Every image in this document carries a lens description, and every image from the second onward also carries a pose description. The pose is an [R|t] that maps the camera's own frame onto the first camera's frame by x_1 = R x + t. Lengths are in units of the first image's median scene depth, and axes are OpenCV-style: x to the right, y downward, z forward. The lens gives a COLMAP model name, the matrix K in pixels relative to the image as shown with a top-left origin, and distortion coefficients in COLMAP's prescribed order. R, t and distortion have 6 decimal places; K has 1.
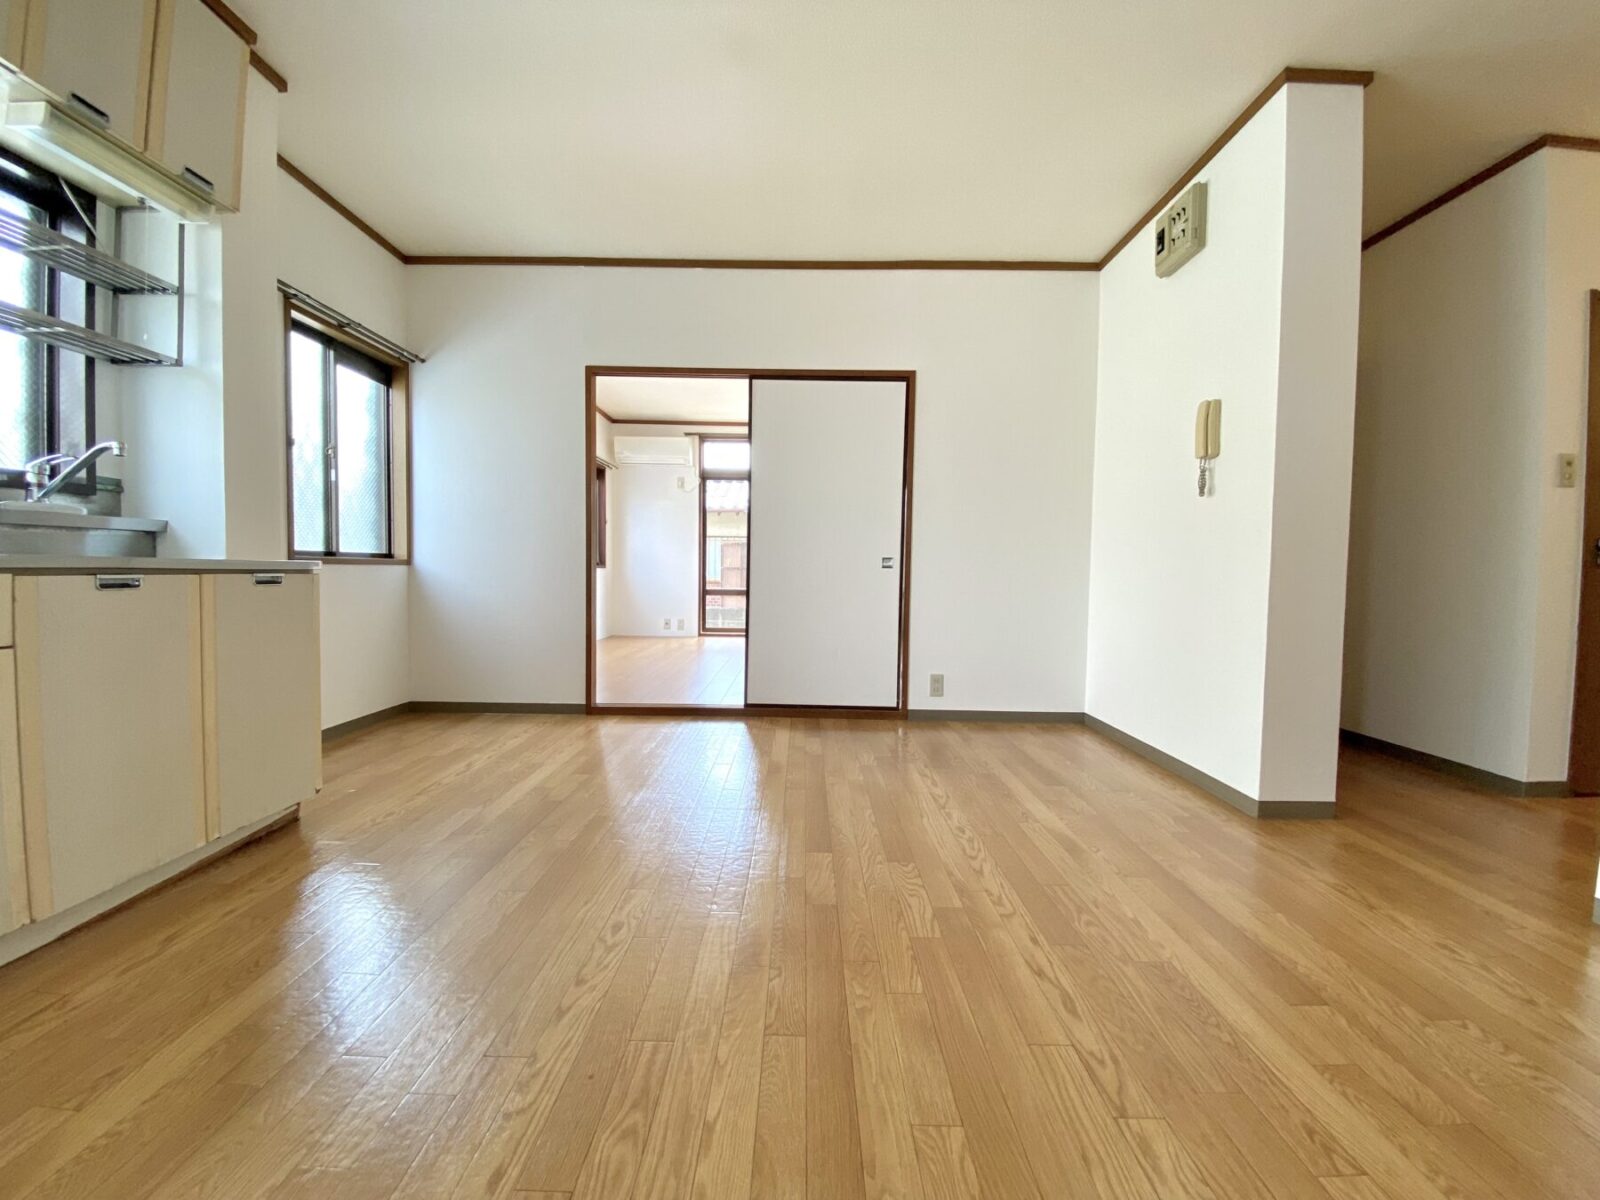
lens RADIAL K [[645.5, 0, 793.5], [0, 645.5, 593.5], [0, 0, 1]] dist [0.016461, -0.016110]
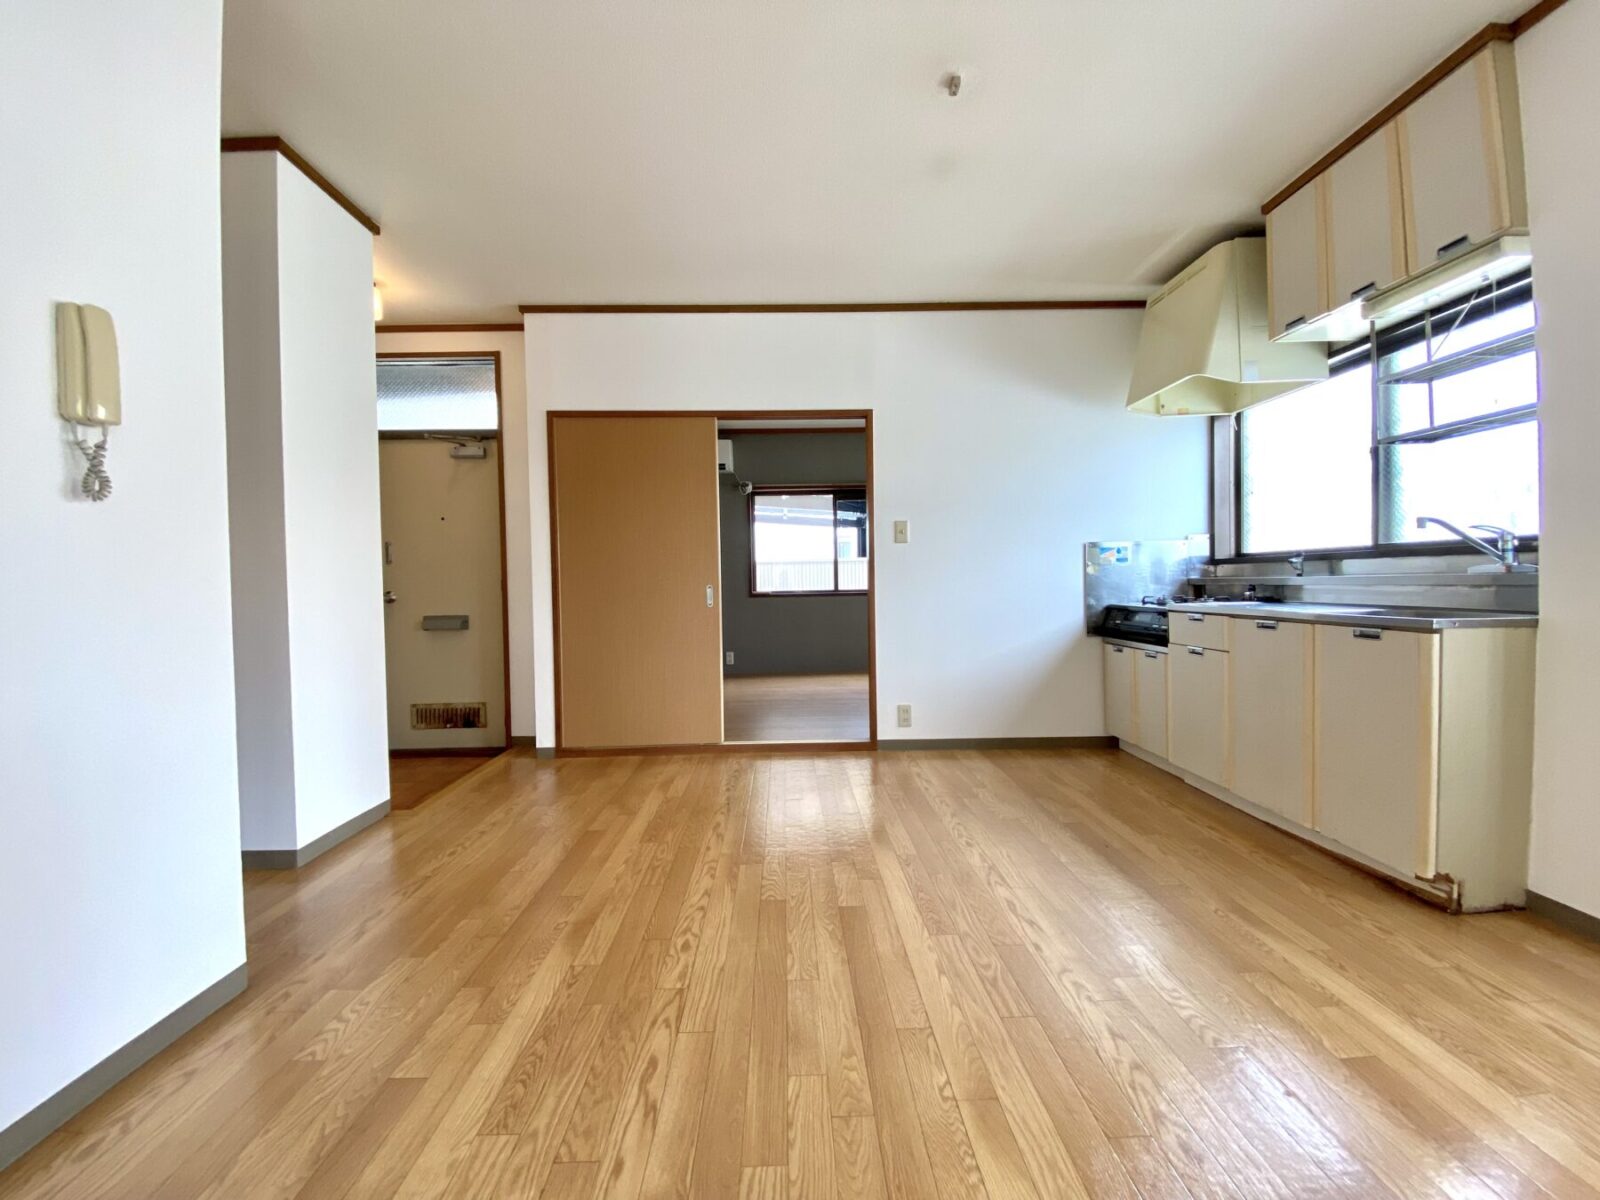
lens RADIAL K [[642.5, 0, 800.0], [0, 642.5, 600.0], [0, 0, 1]] dist [-0.000234, -0.006085]
pose [[-0.999113, 0.001228, -0.042095, 0.159513], [-0.001326, 0.998161, 0.060598, -0.134263], [0.042092, 0.060600, -0.997274, 1.941595]]
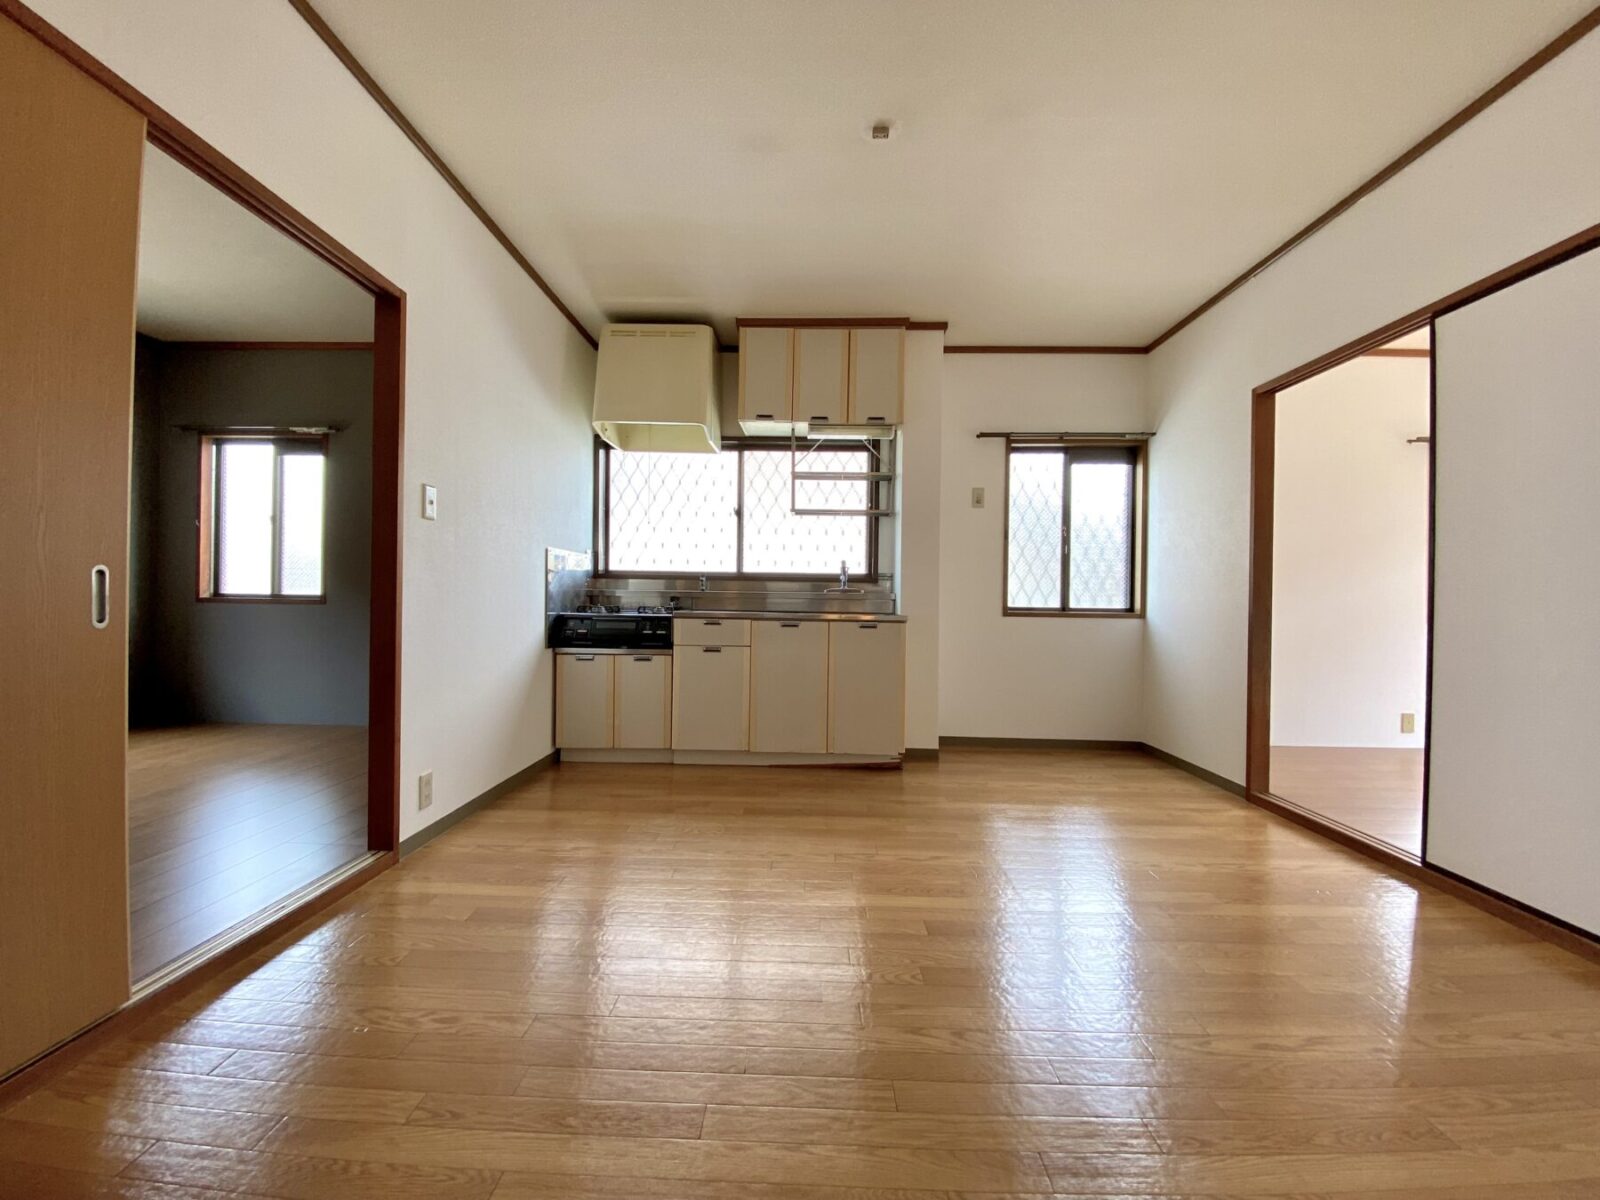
lens RADIAL K [[642.5, 0, 800.0], [0, 642.5, 600.0], [0, 0, 1]] dist [-0.000234, -0.006085]
pose [[0.002284, -0.012080, -0.999924, 0.980207], [-0.052328, 0.998556, -0.012183, -0.059248], [0.998627, 0.052352, 0.001648, 0.778394]]
